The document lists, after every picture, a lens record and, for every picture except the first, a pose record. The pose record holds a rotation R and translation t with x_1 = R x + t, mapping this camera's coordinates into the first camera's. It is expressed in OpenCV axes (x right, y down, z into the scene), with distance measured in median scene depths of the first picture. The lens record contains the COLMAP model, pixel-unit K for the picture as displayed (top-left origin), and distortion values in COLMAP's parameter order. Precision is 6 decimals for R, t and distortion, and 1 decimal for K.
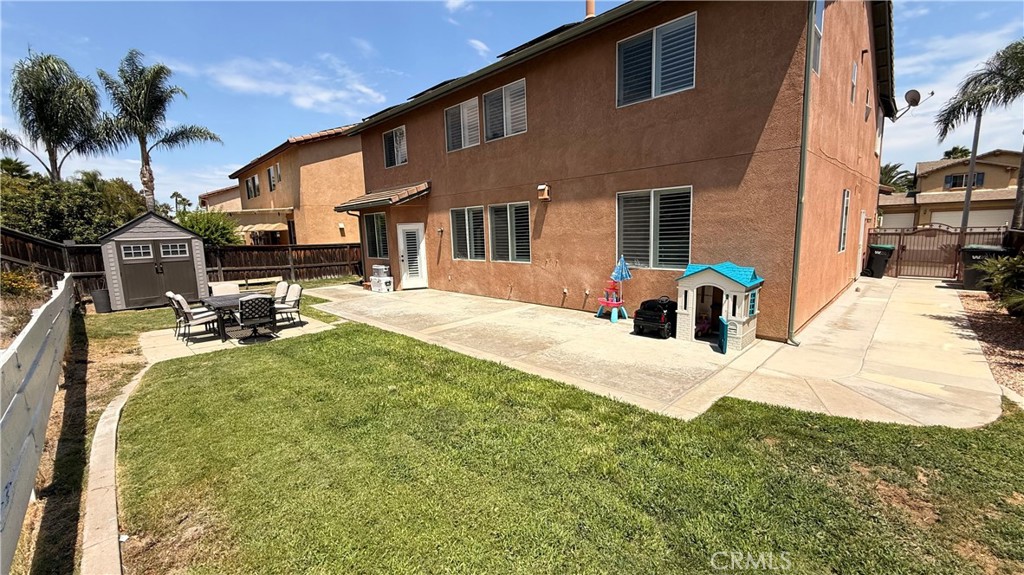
lens RADIAL K [[408.7, 0, 510.9], [0, 408.7, 289.7], [0, 0, 1]] dist [-0.001837, 0.000019]
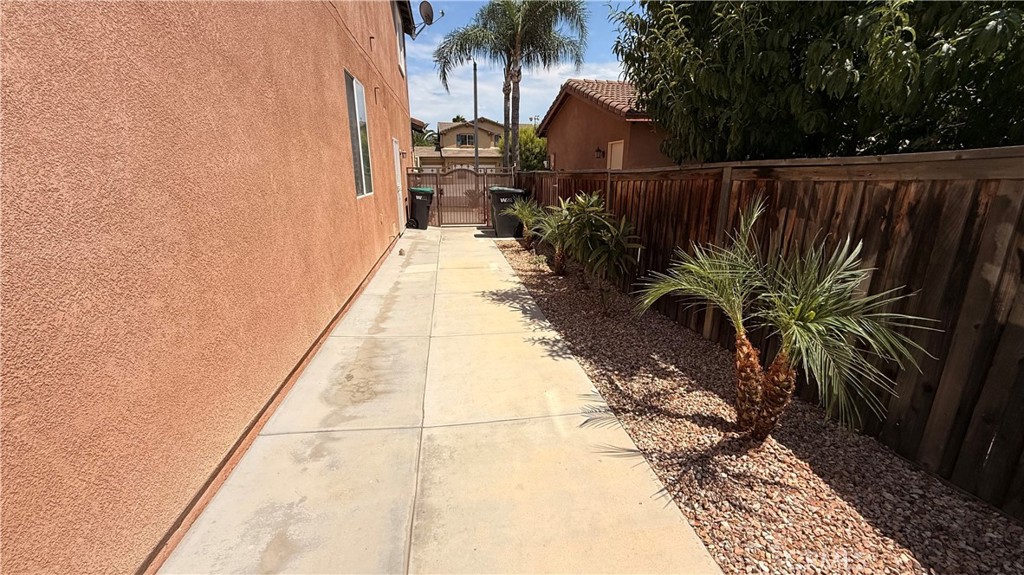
lens RADIAL K [[408.7, 0, 509.5], [0, 408.7, 289.6], [0, 0, 1]] dist [-0.001837, 0.000019]
pose [[0.596140, -0.192670, 0.779420, 0.334959], [0.098865, 0.981007, 0.166884, -0.028918], [-0.796770, -0.022429, 0.603866, 0.358586]]
